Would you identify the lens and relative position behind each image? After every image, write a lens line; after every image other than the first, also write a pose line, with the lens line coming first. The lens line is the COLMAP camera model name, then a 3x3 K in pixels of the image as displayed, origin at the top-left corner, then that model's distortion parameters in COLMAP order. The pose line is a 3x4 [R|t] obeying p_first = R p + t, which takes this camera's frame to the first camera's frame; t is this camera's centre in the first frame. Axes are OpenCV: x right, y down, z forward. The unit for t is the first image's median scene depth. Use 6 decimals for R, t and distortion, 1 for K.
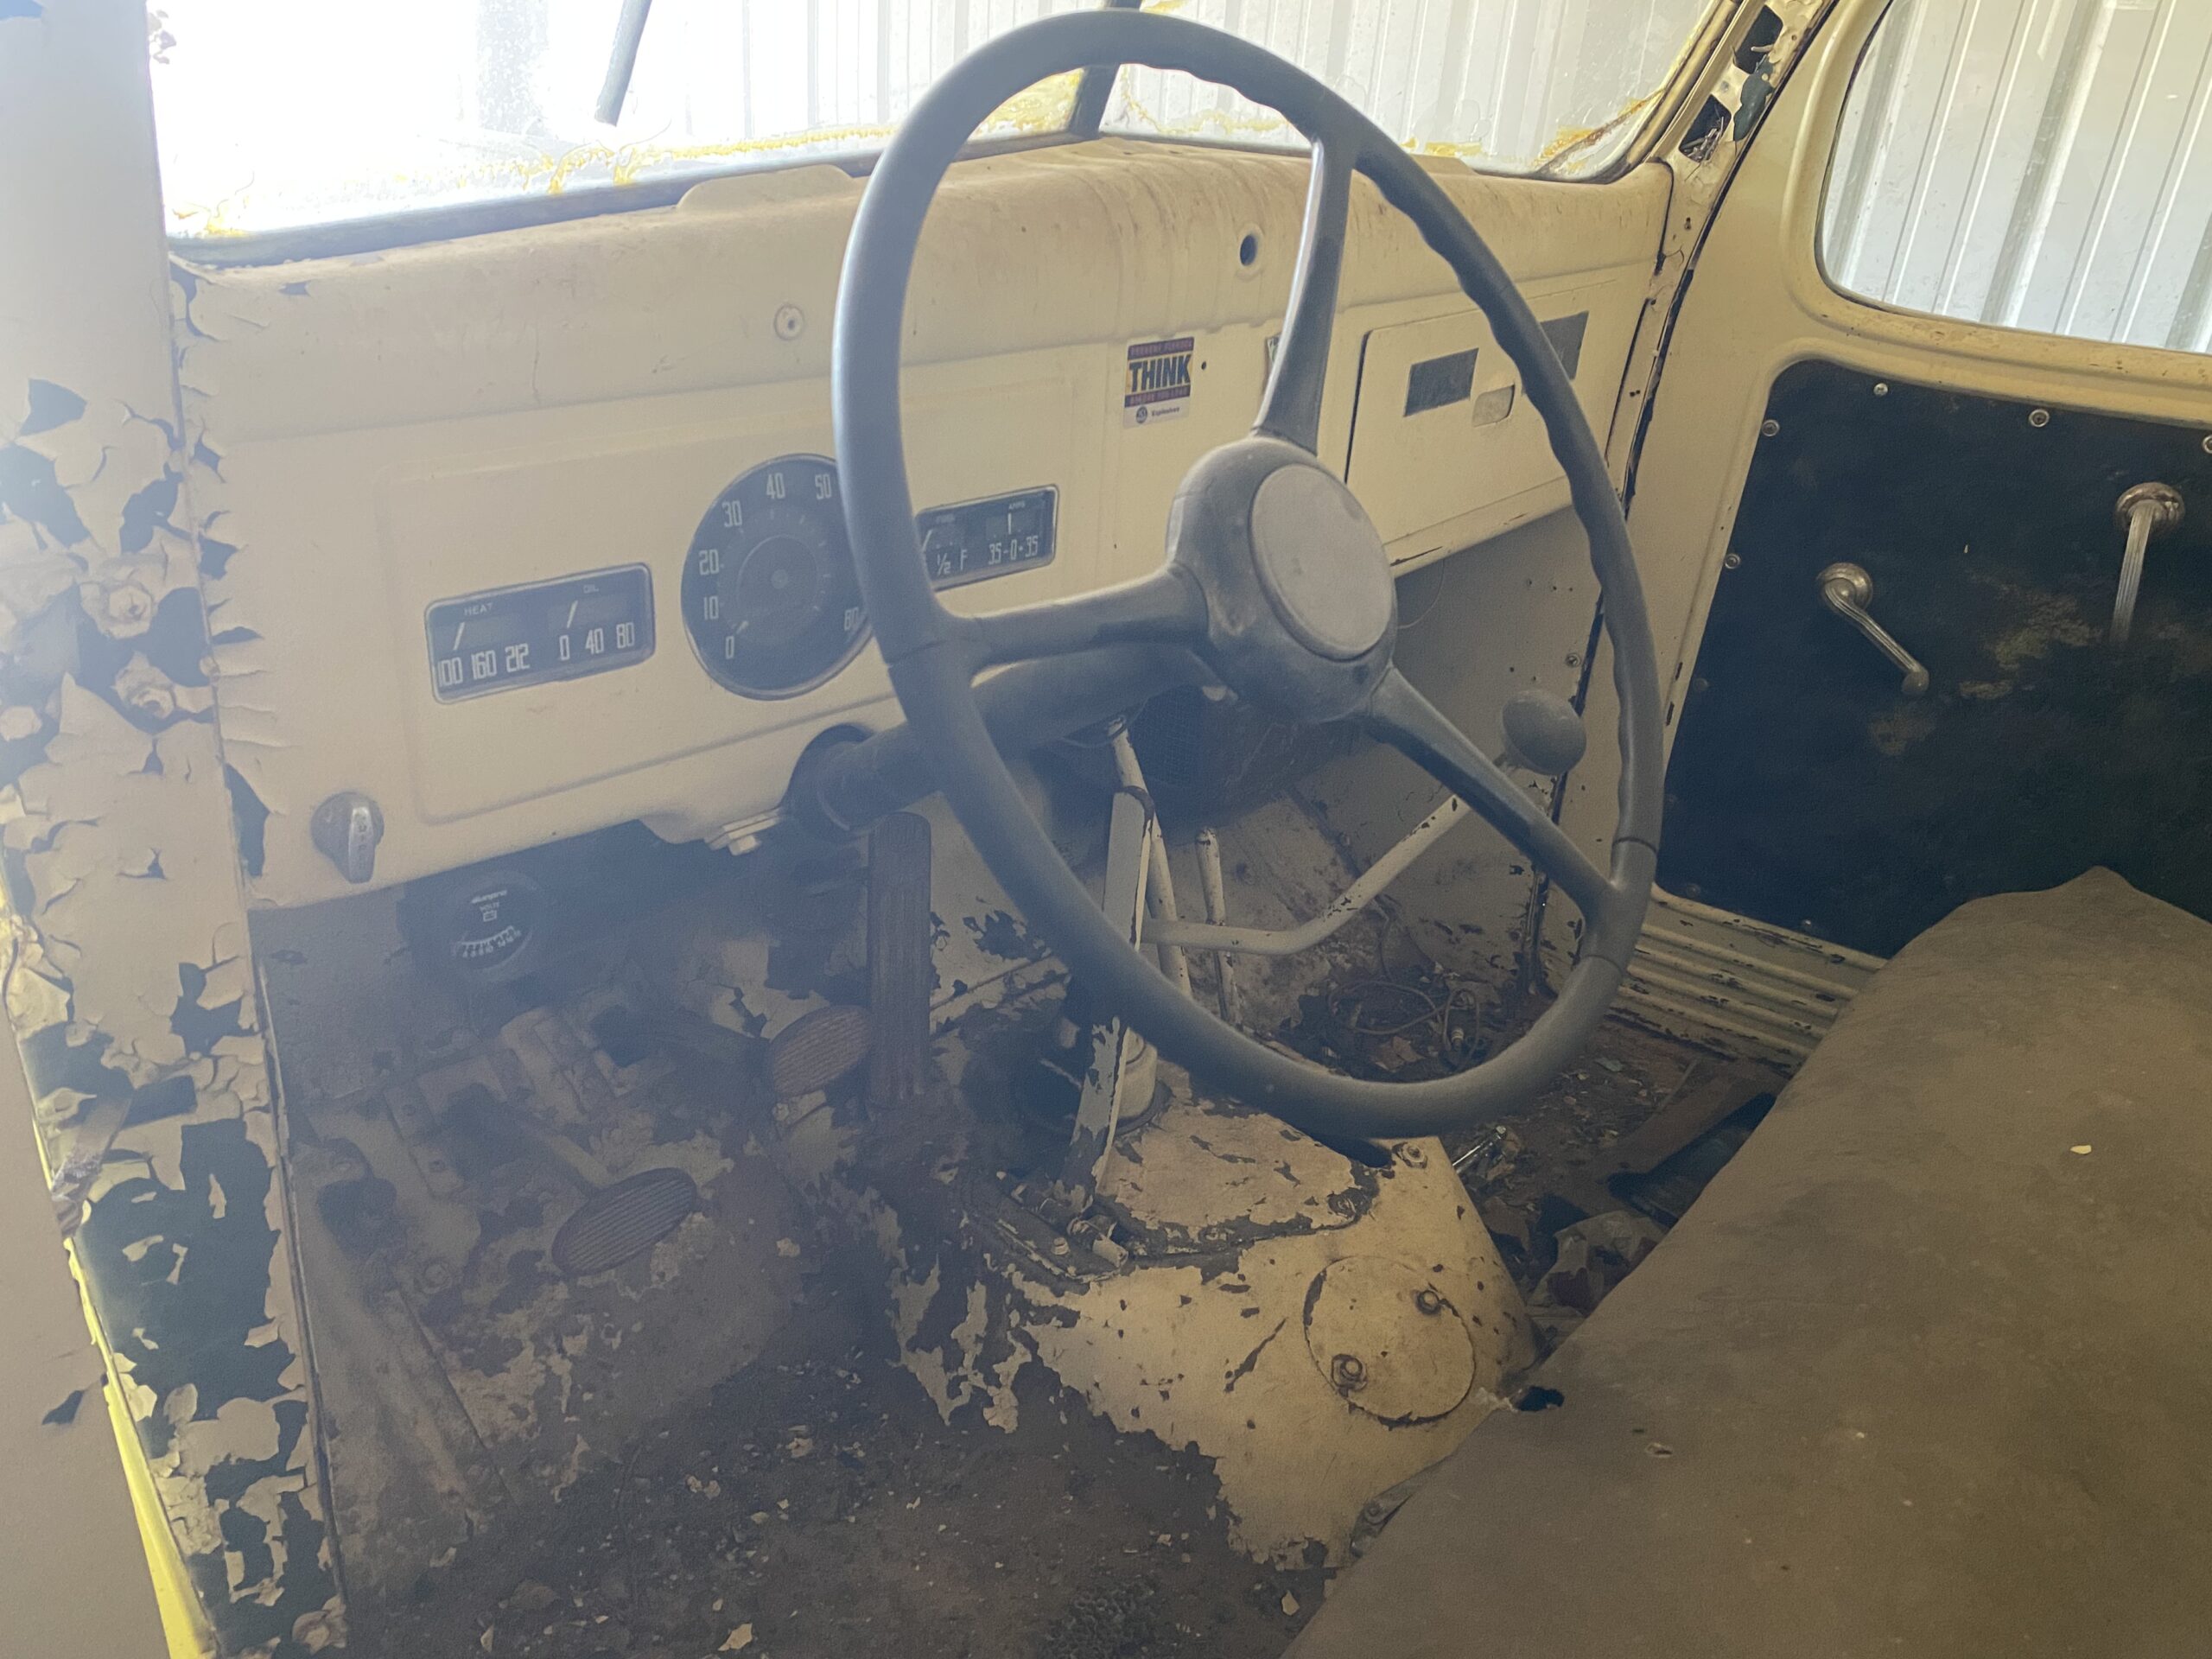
lens RADIAL K [[1704.3, 0, 1108.1], [0, 1704.3, 816.1], [0, 0, 1]] dist [0.071953, -0.092936]
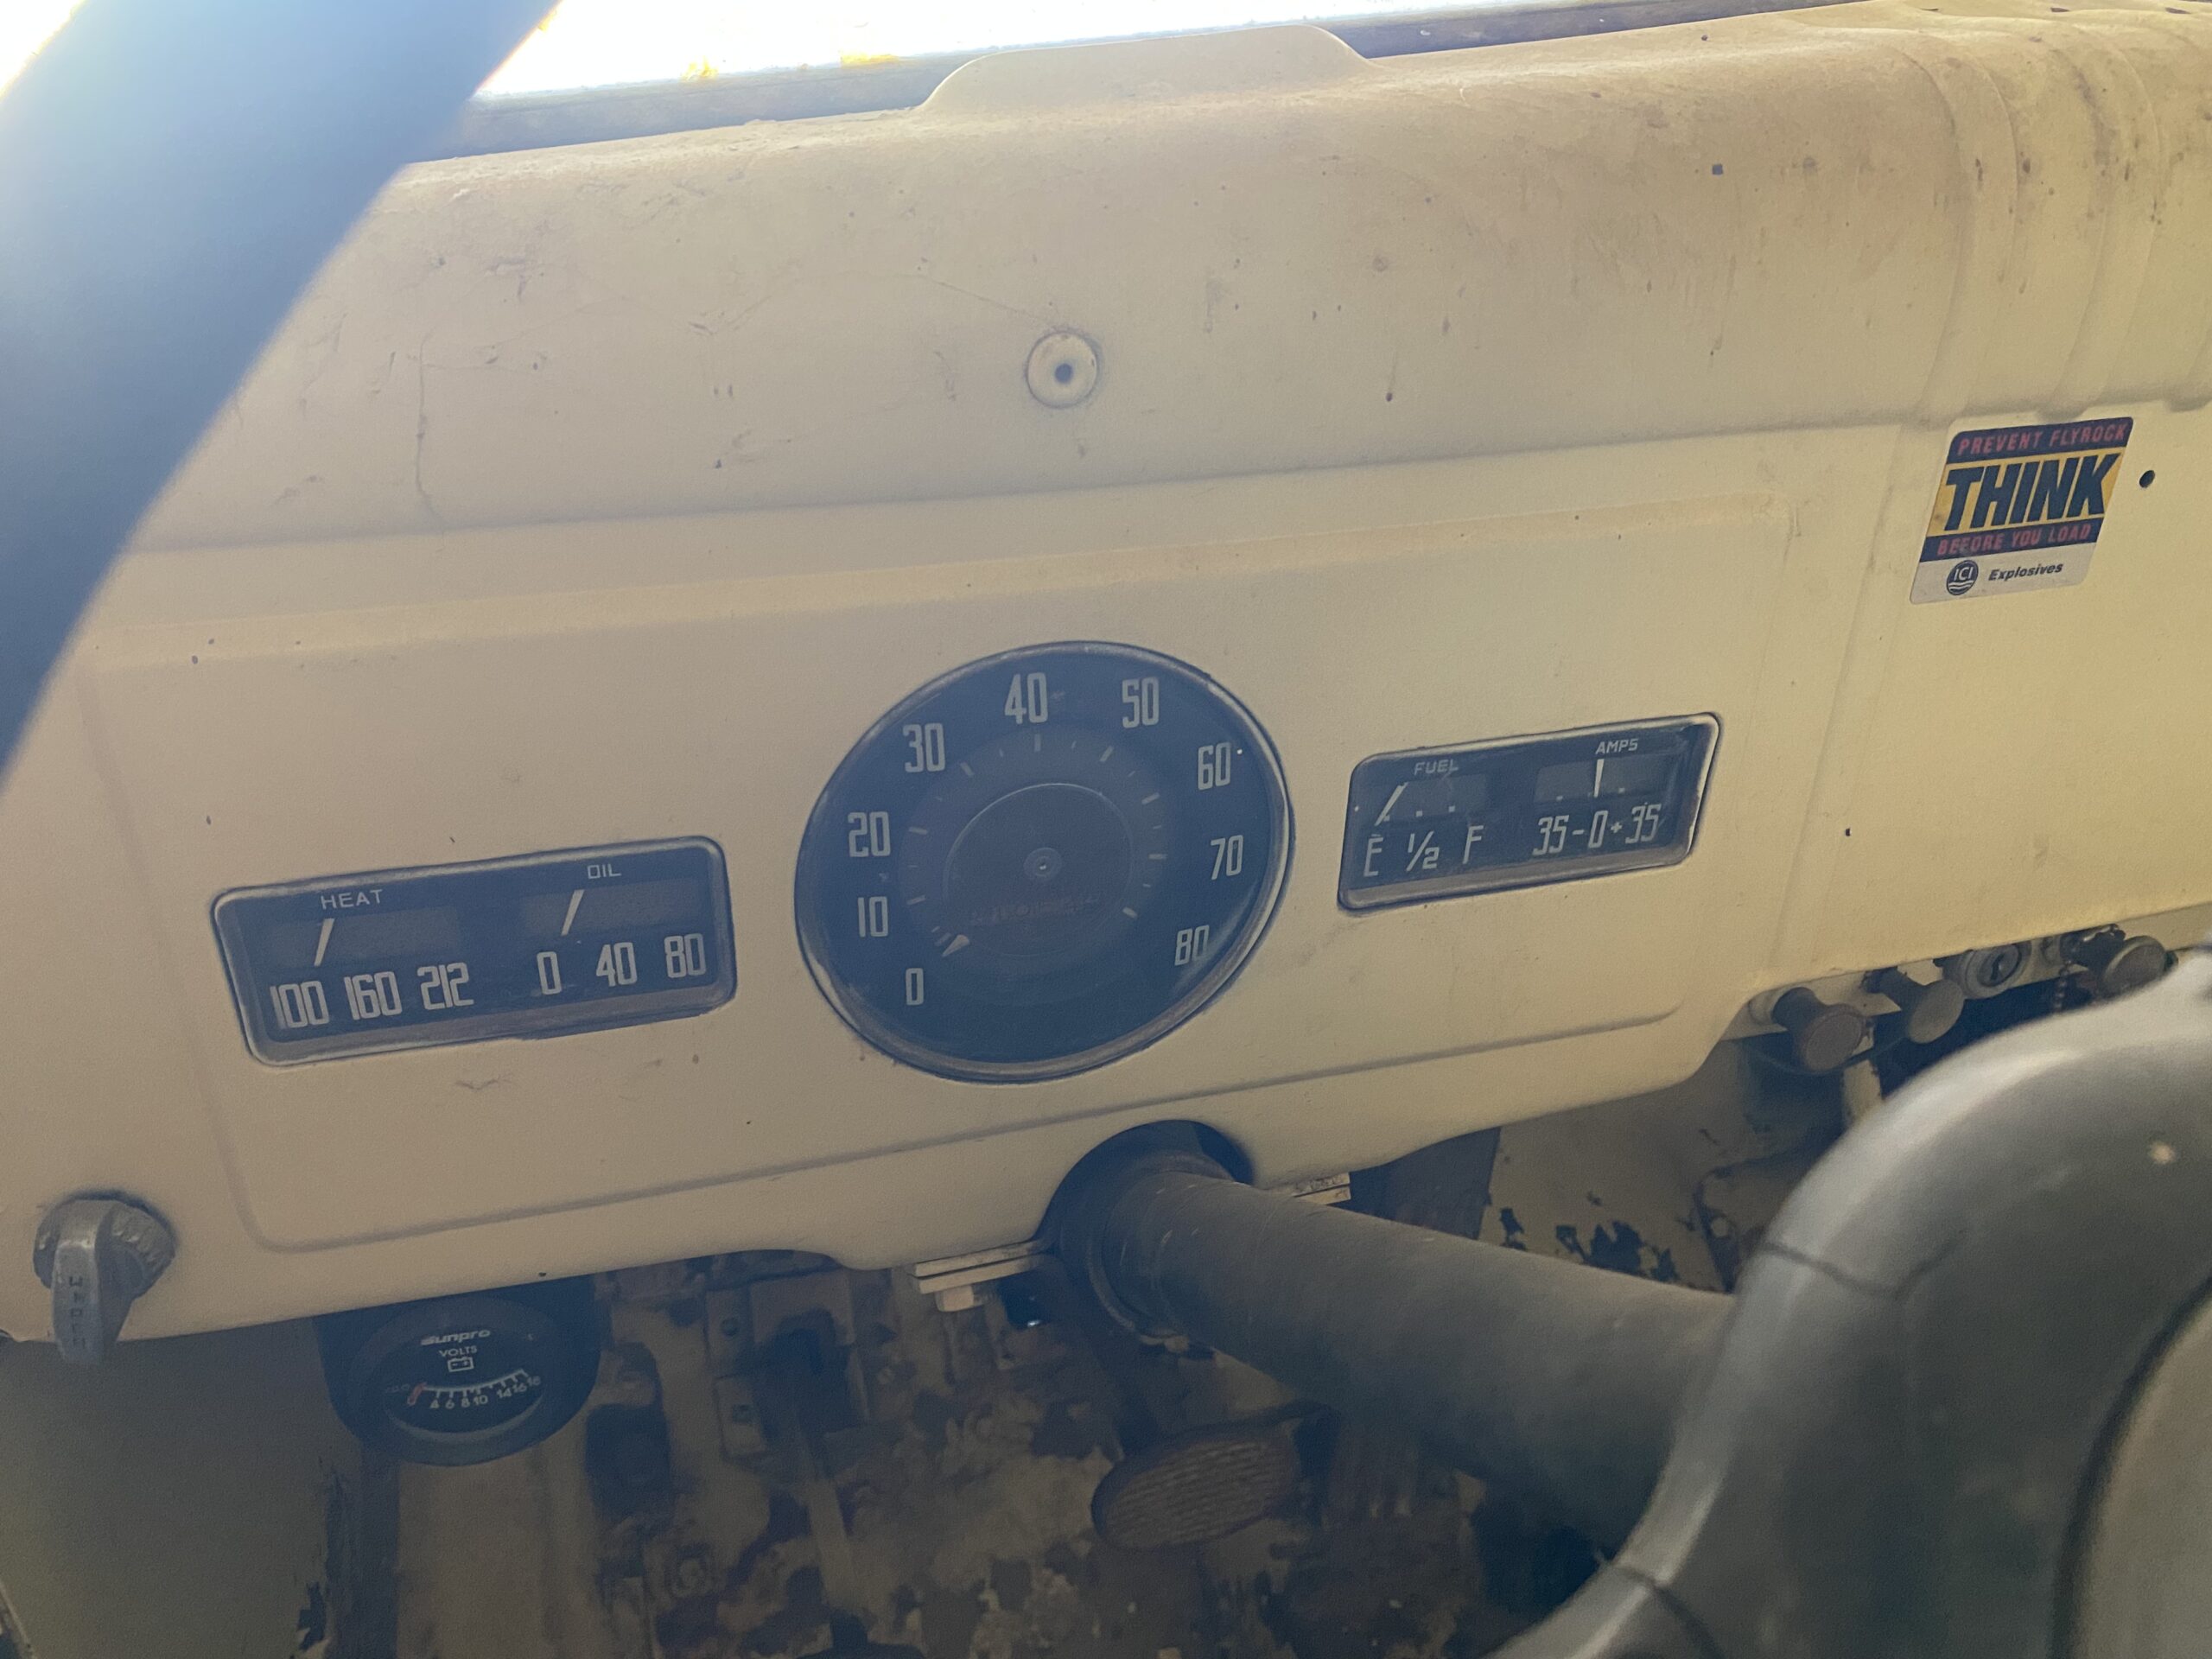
lens RADIAL K [[1704.3, 0, 1108.1], [0, 1704.3, 816.1], [0, 0, 1]] dist [0.071953, -0.092936]
pose [[0.874259, 0.195734, -0.444251, 0.032087], [-0.177761, 0.980631, 0.082238, -0.145213], [0.451744, 0.007073, 0.892120, 0.415866]]
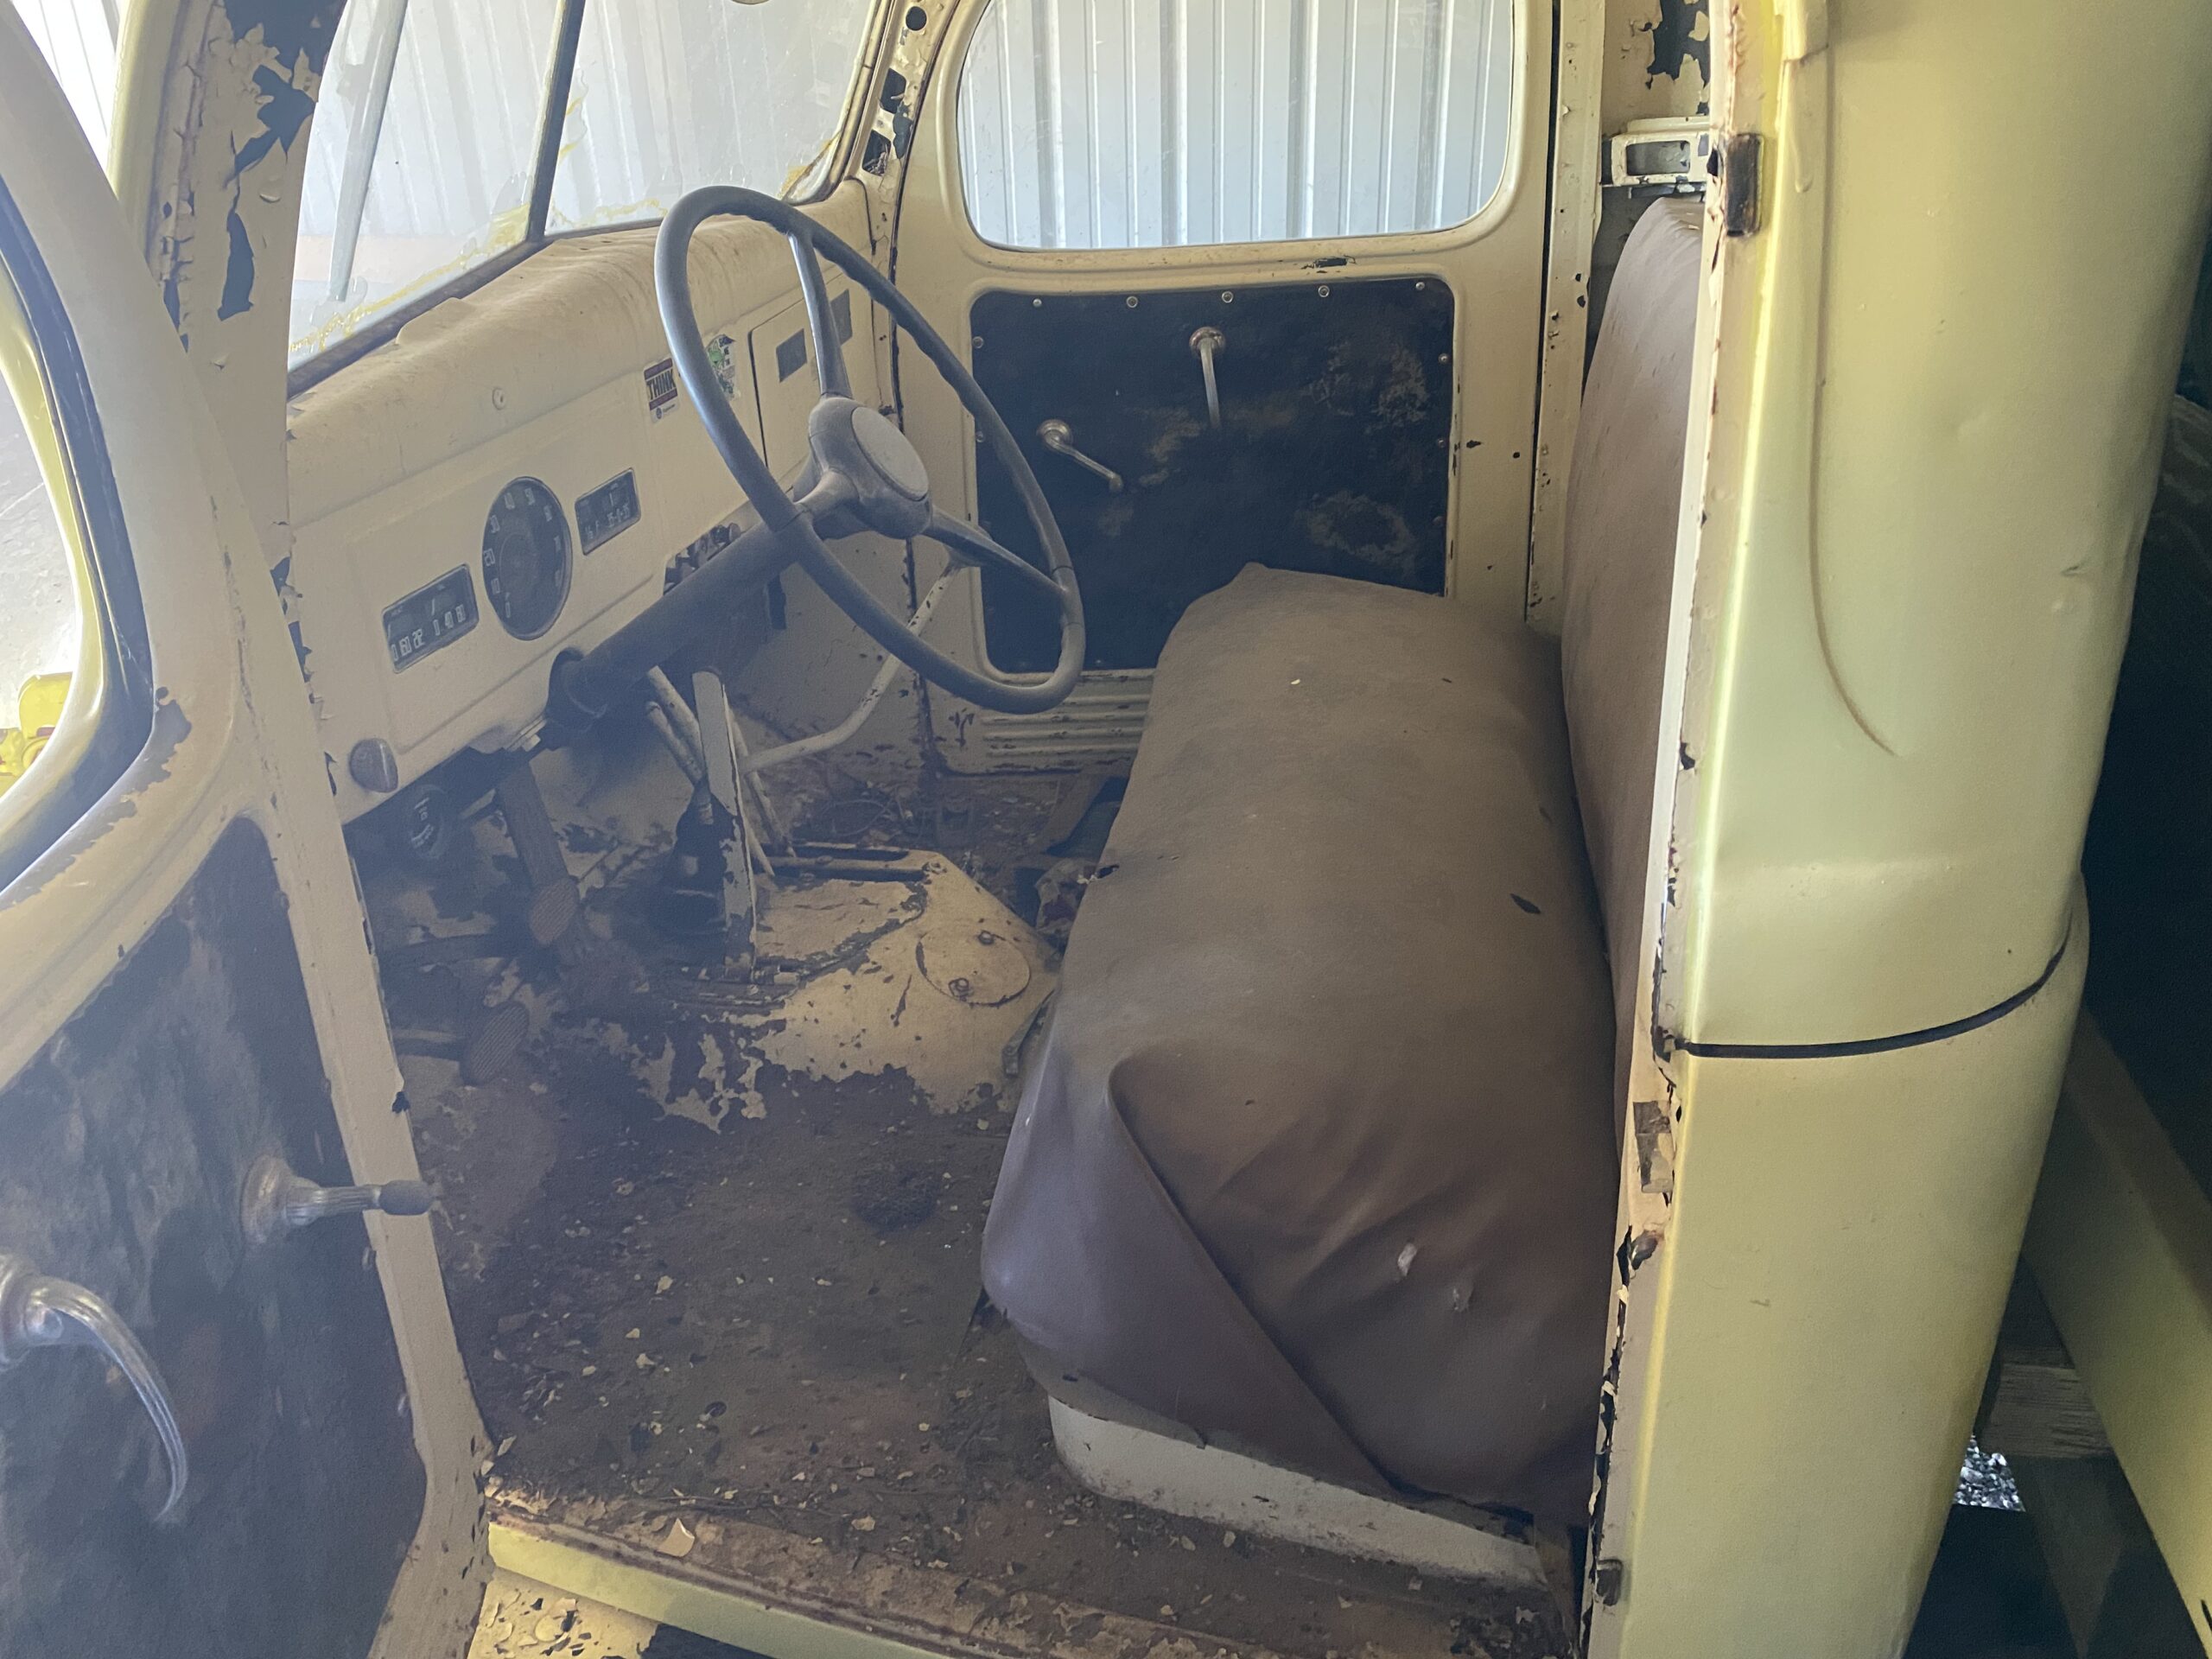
lens RADIAL K [[1756.3, 0, 1106.0], [0, 1756.3, 829.5], [0, 0, 1]] dist [0.174386, -0.603631]
pose [[0.848673, -0.320505, 0.420751, -0.365274], [0.311920, 0.945717, 0.091239, 0.081369], [-0.427154, 0.053808, 0.902576, -0.493456]]
